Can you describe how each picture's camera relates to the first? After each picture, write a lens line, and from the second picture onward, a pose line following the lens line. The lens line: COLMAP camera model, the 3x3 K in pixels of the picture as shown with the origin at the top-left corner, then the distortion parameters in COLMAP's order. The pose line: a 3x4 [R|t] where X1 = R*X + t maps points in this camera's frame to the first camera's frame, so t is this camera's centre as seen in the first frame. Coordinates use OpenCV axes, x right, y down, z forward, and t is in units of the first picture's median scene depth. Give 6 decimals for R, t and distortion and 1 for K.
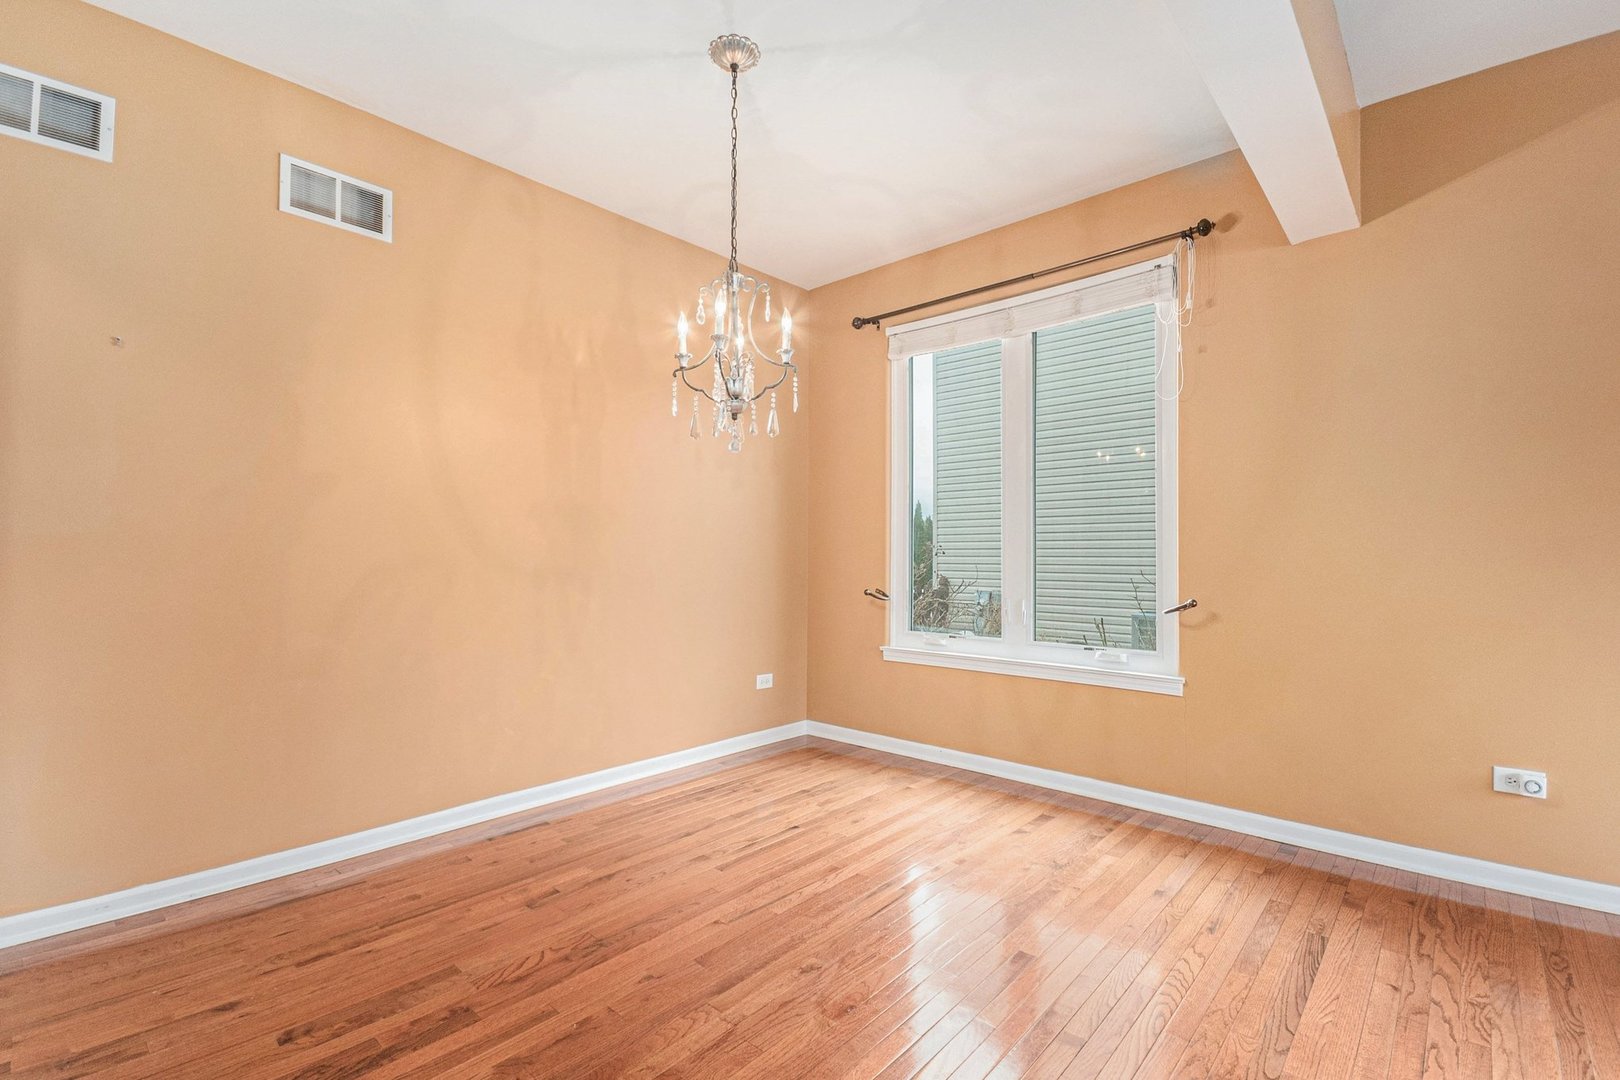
lens RADIAL K [[721.6, 0, 811.4], [0, 721.6, 545.5], [0, 0, 1]] dist [0.019679, -0.018046]
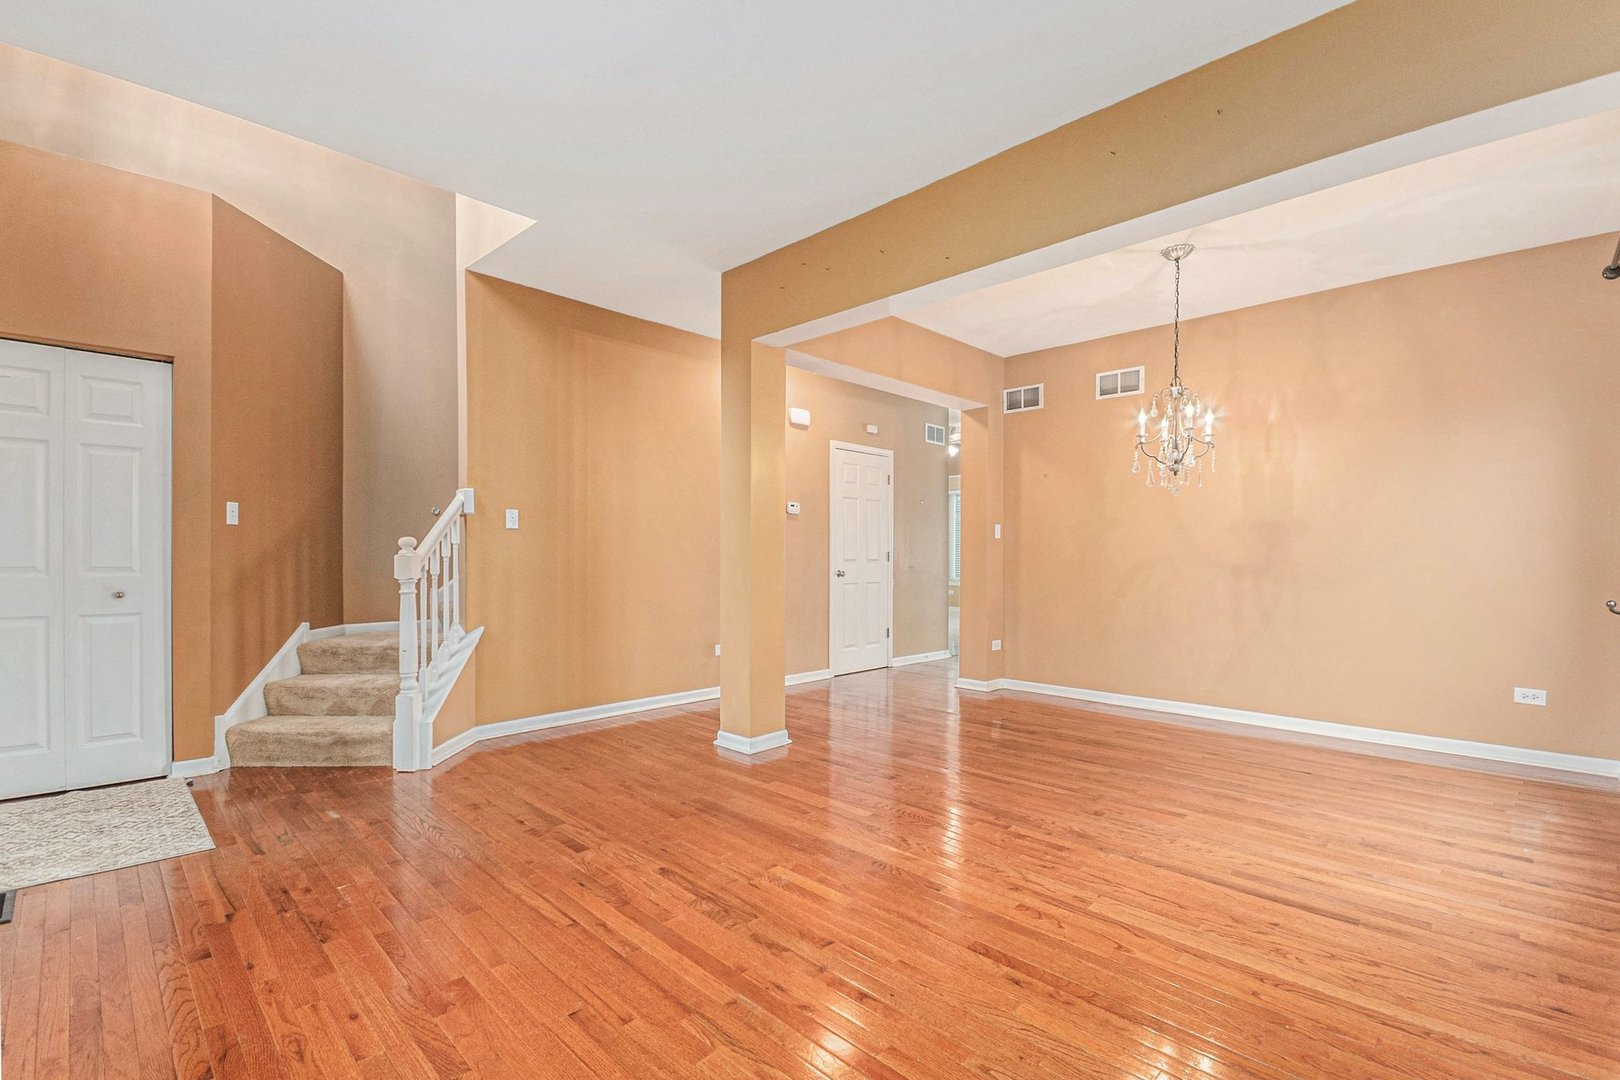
lens RADIAL K [[710.2, 0, 807.3], [0, 710.2, 563.6], [0, 0, 1]] dist [0.016461, -0.015220]
pose [[-0.047032, 0.009576, -0.998847, 1.420261], [0.009706, 0.999911, 0.009129, 0.005301], [0.998846, -0.009266, -0.047121, 0.215035]]
